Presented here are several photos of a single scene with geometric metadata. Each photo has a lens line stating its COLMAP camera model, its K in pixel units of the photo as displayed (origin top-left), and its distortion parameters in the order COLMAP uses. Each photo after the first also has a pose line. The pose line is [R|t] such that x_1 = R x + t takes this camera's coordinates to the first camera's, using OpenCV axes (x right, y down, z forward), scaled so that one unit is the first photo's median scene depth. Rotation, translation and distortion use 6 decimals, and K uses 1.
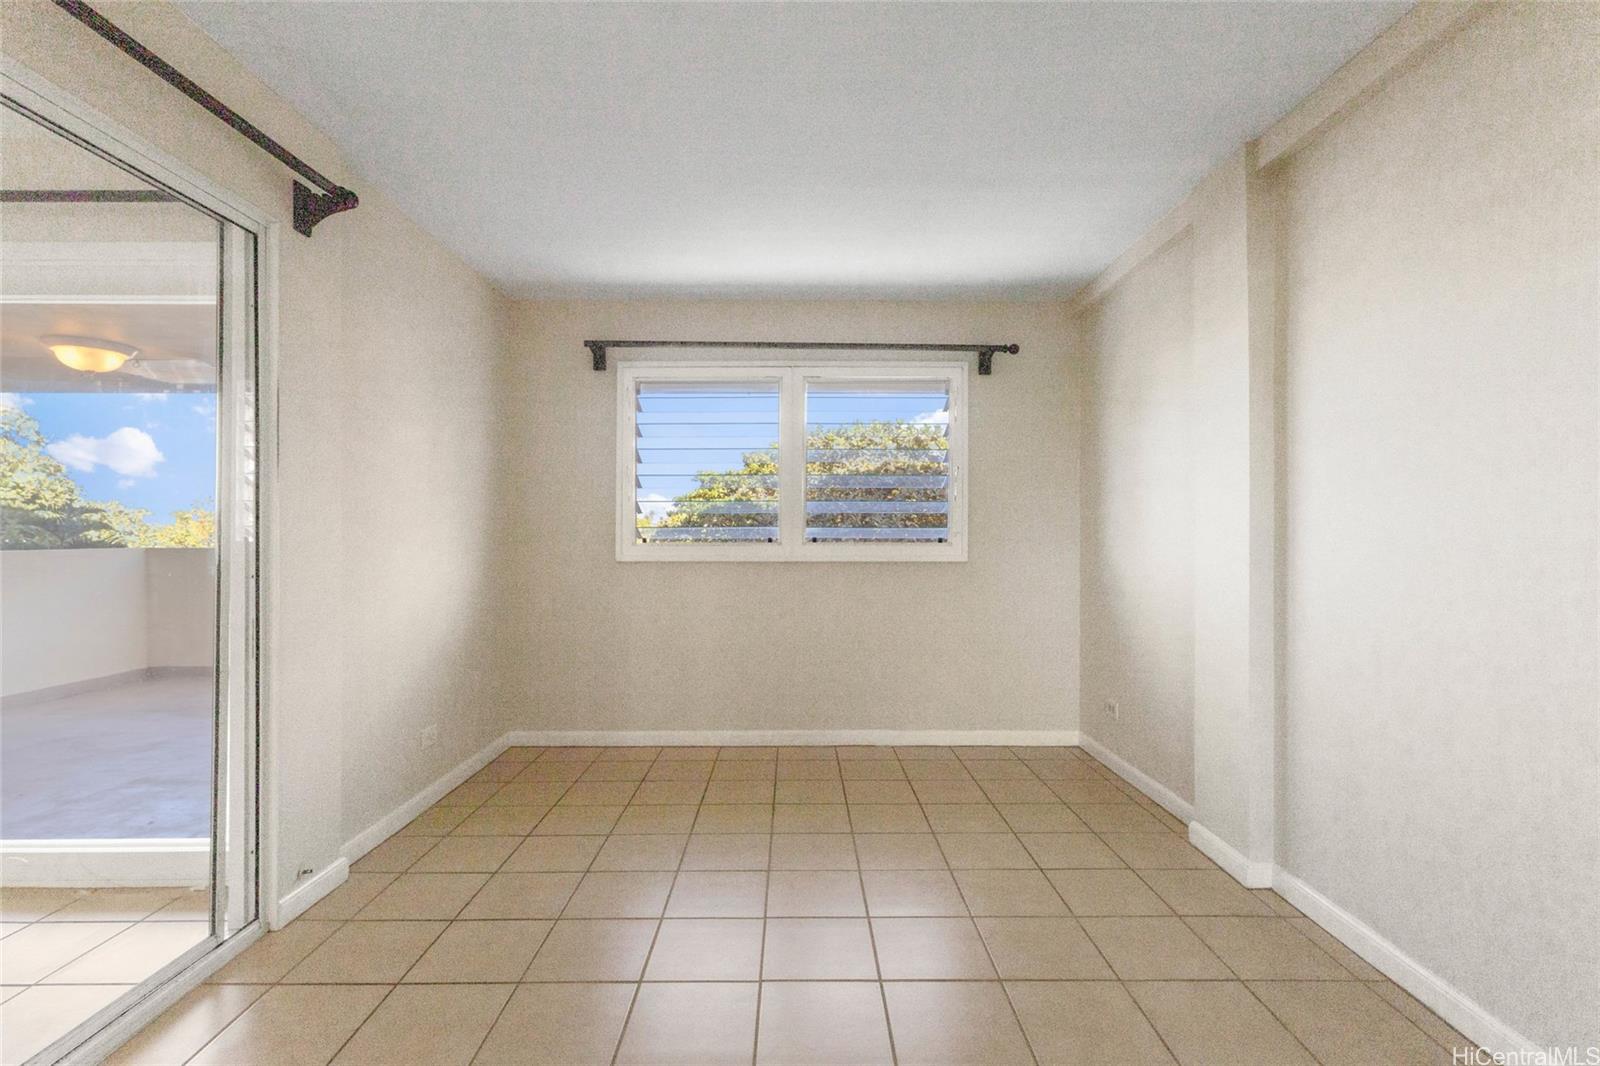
lens RADIAL K [[751.0, 0, 758.2], [0, 751.0, 532.2], [0, 0, 1]] dist [0.009740, -0.000241]
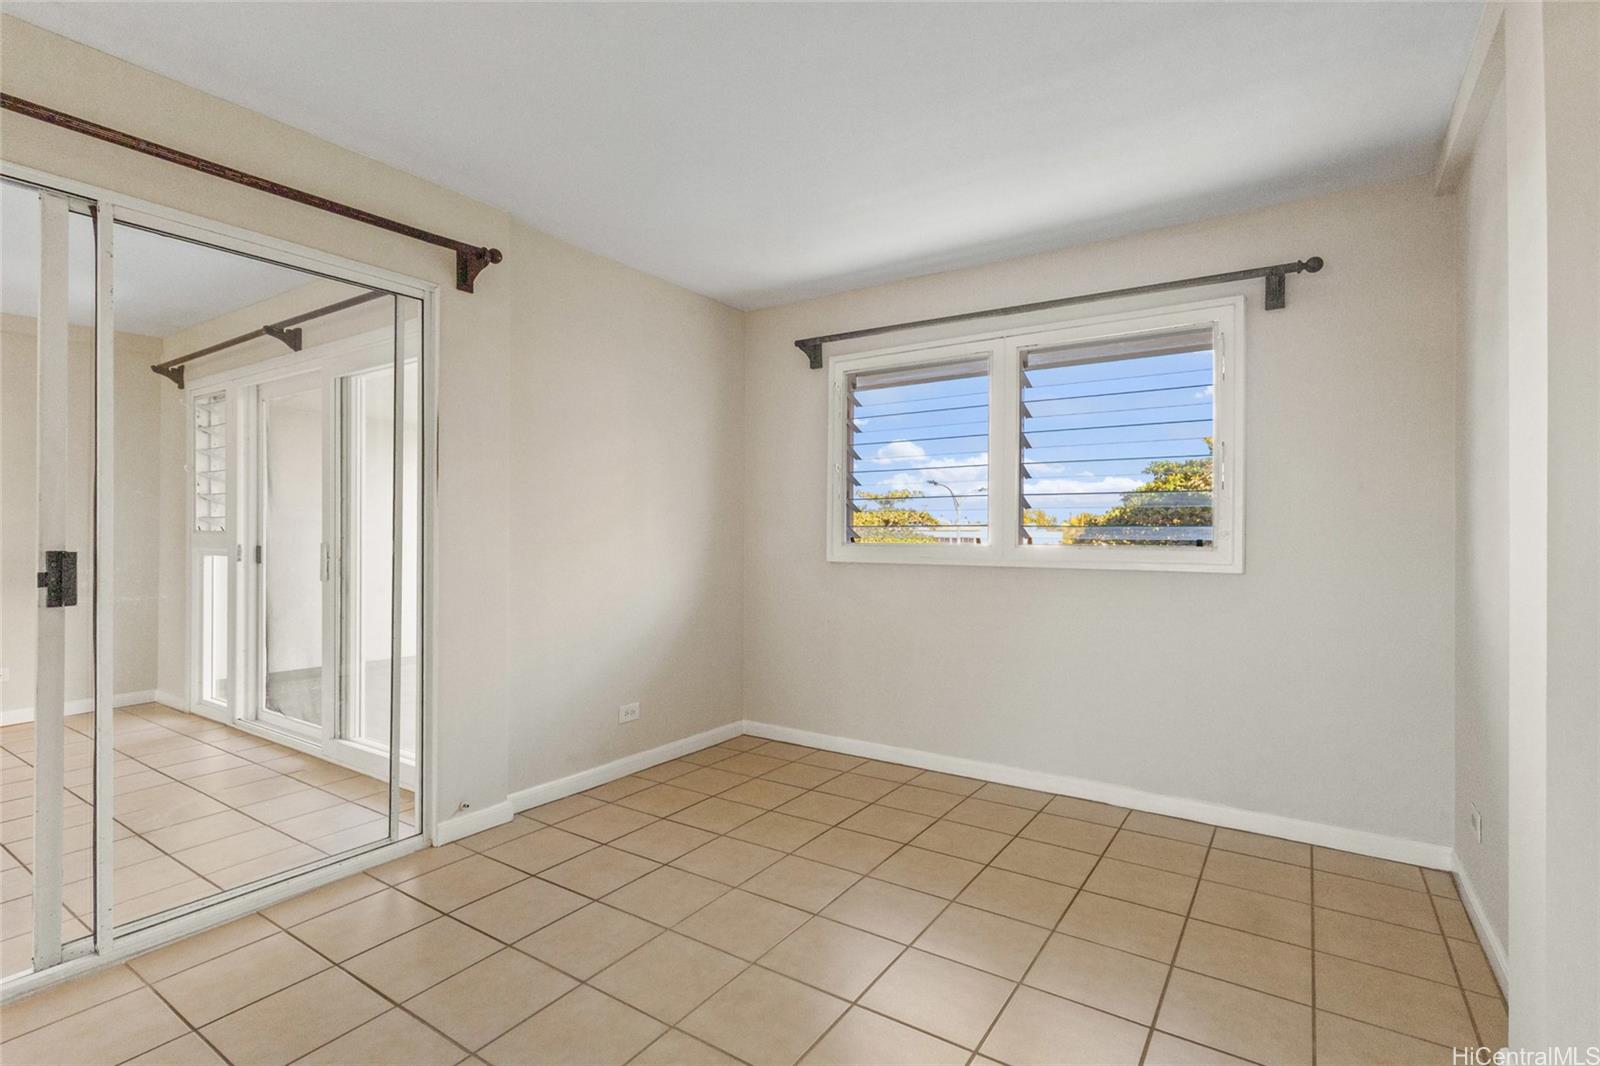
lens RADIAL K [[751.0, 0, 788.2], [0, 751.0, 529.9], [0, 0, 1]] dist [0.009740, -0.000241]
pose [[0.830761, 0.000440, -0.556629, 0.318598], [-0.001473, 0.999998, -0.001408, -0.000783], [0.556627, 0.001990, 0.830760, 0.162446]]
